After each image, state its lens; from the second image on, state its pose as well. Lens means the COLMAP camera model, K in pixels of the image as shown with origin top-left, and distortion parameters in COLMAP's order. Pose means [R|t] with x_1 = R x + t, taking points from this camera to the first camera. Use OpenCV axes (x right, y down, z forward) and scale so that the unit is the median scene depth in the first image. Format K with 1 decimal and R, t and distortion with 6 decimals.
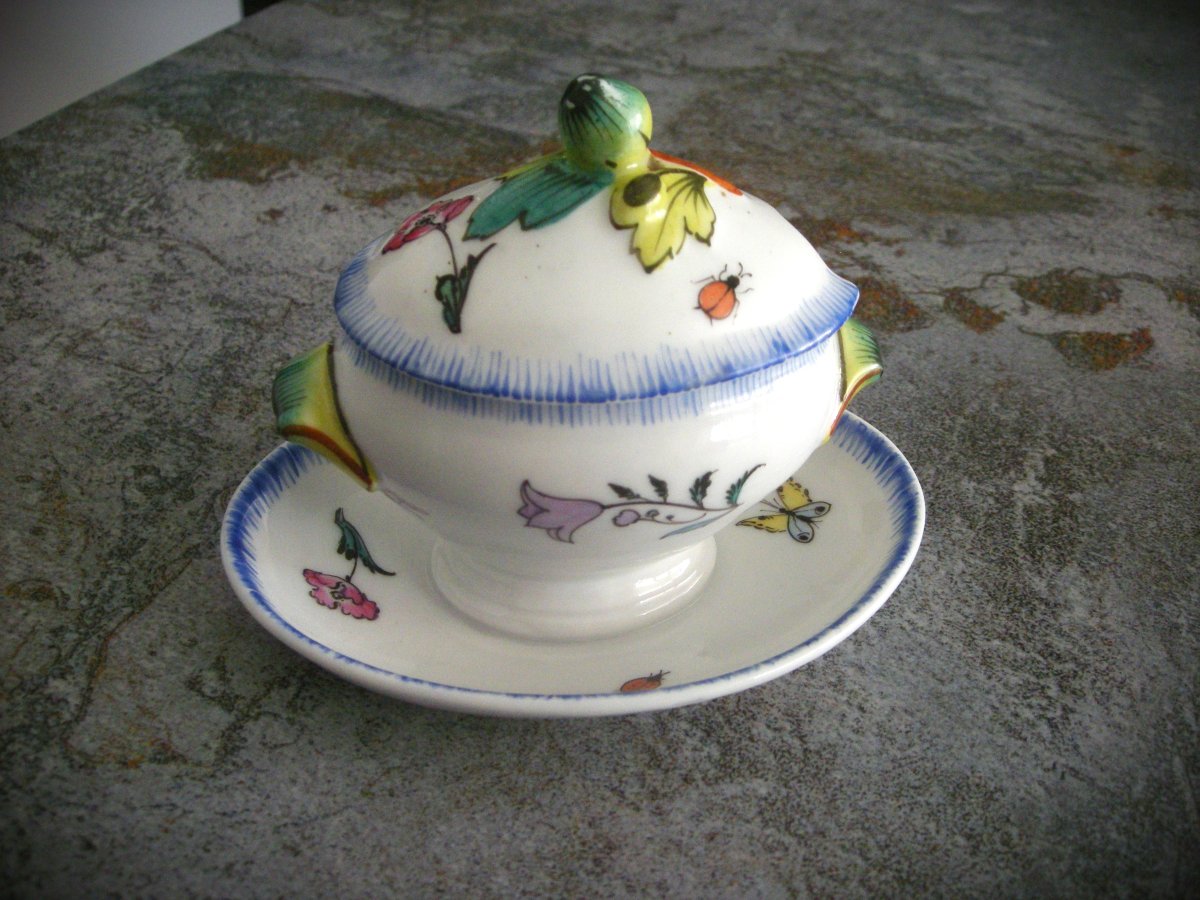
lens RADIAL K [[1216.7, 0, 610.6], [0, 1216.7, 461.3], [0, 0, 1]] dist [-0.193183, 0.113814]
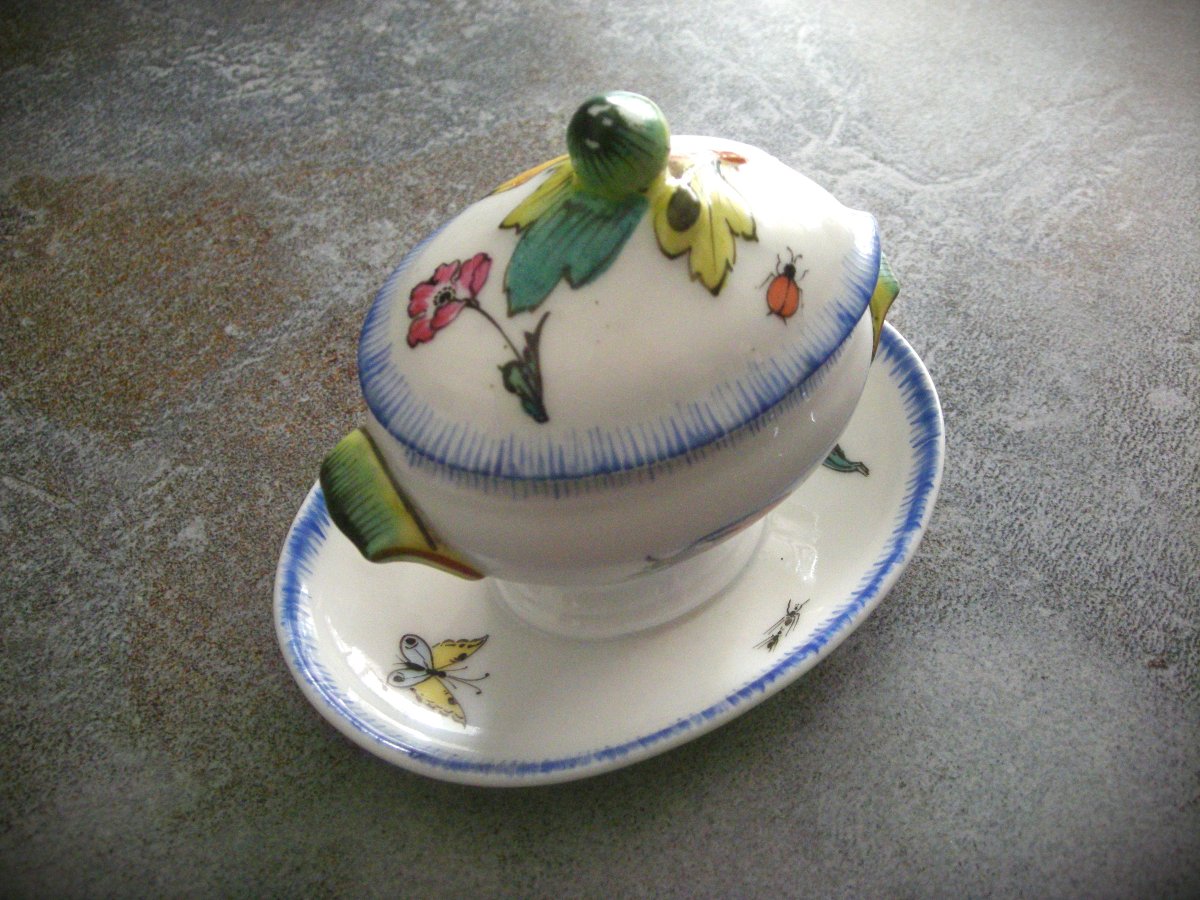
lens RADIAL K [[1210.8, 0, 612.1], [0, 1210.8, 469.0], [0, 0, 1]] dist [-0.184086, 0.098777]
pose [[0.293071, -0.810957, 0.506416, 0.076554], [0.617890, 0.564851, 0.546951, -0.007173], [-0.729604, 0.152614, 0.666624, -0.192242]]
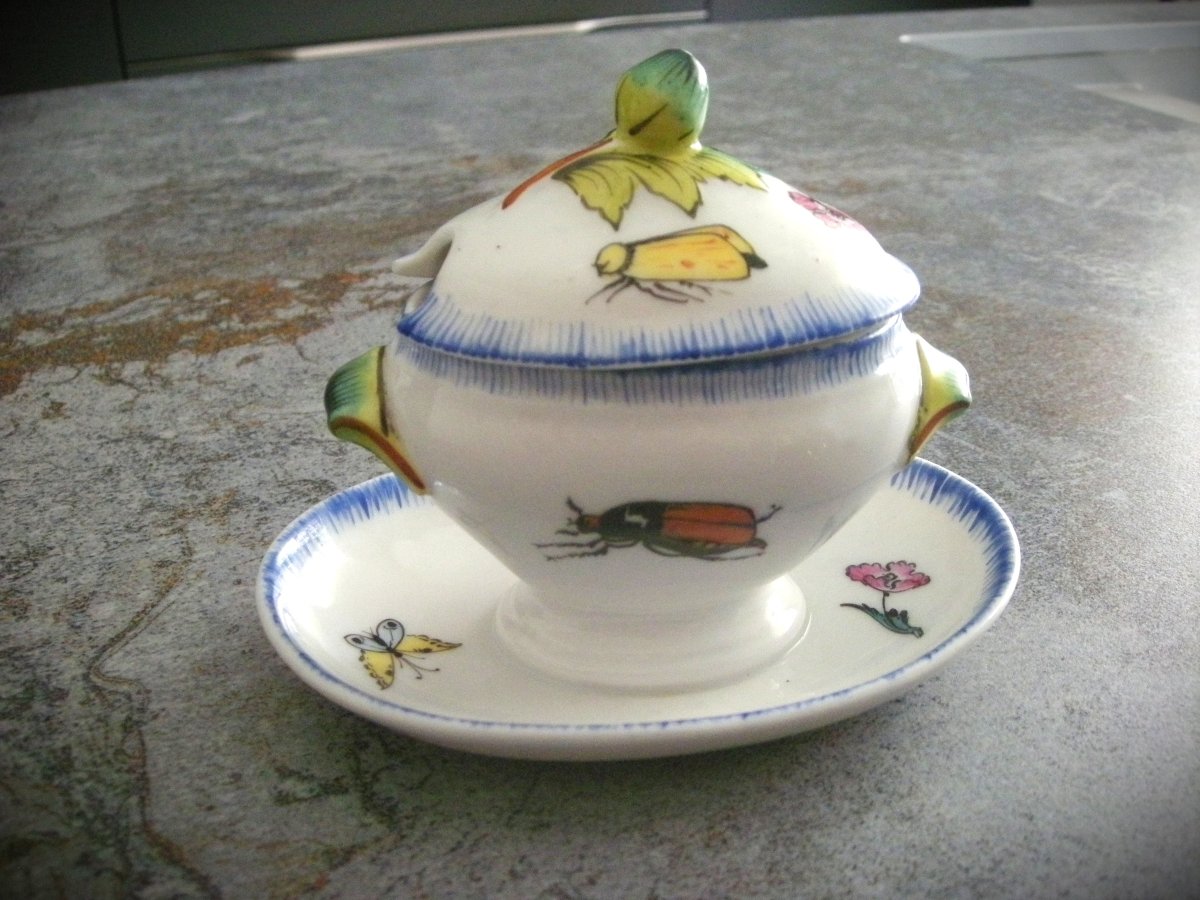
lens RADIAL K [[1216.7, 0, 610.6], [0, 1216.7, 461.3], [0, 0, 1]] dist [-0.193183, 0.113814]
pose [[0.697413, -0.408485, 0.588860, 0.018857], [0.490463, 0.871147, 0.023428, 0.417720], [-0.522553, 0.272475, 0.807896, -0.304189]]
